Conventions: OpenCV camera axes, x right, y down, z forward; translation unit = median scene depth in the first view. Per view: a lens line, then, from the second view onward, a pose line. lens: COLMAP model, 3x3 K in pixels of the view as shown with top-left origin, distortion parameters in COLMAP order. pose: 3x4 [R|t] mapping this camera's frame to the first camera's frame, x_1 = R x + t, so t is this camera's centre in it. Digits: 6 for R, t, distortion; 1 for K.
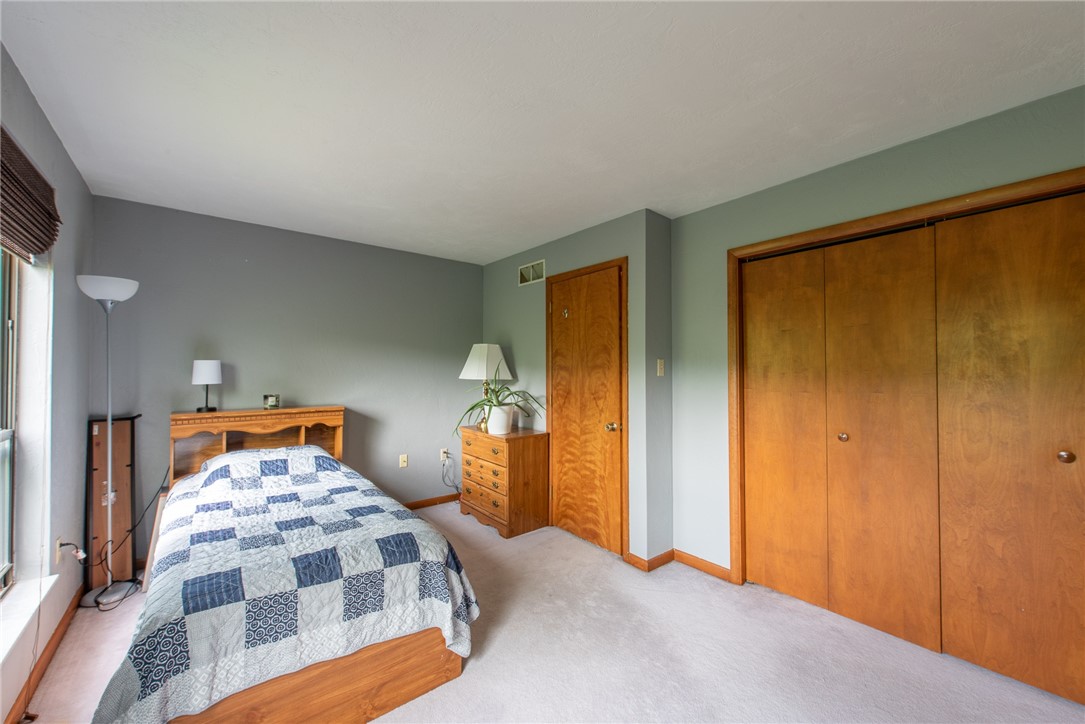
lens RADIAL K [[419.9, 0, 544.1], [0, 419.9, 367.3], [0, 0, 1]] dist [0.012140, -0.000023]
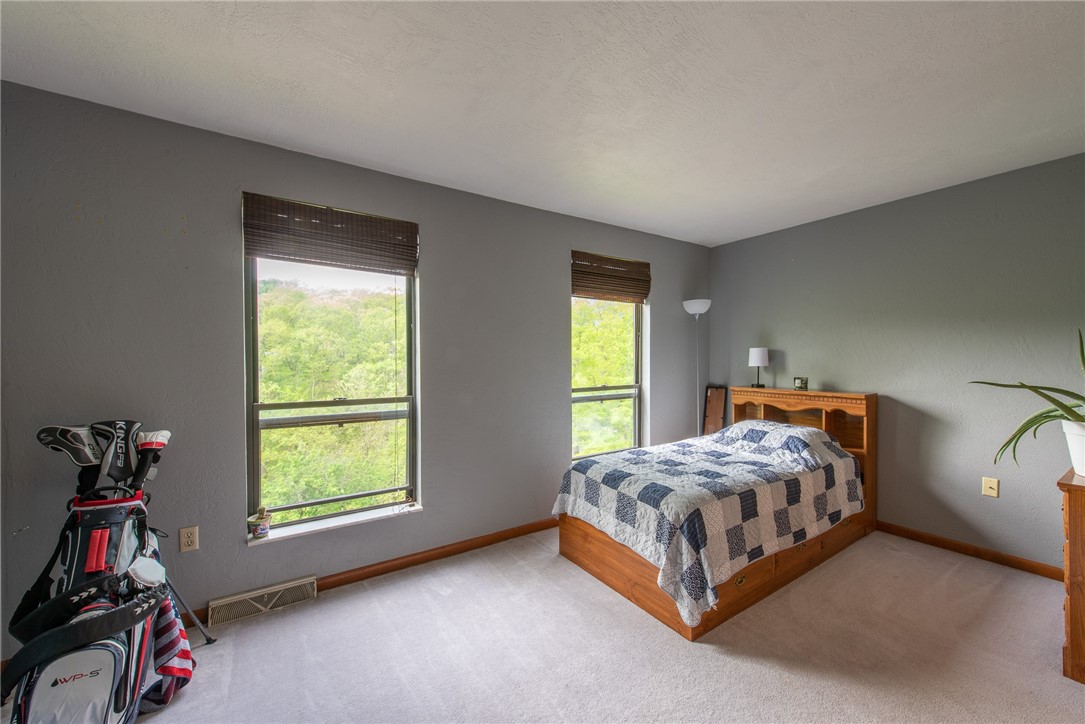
lens RADIAL K [[419.9, 0, 544.1], [0, 419.9, 367.3], [0, 0, 1]] dist [0.012140, -0.000023]
pose [[-0.099841, 0.017011, -0.994858, 0.732866], [0.010215, 0.999819, 0.016071, 0.020055], [0.994951, -0.008558, -0.099997, 0.624993]]
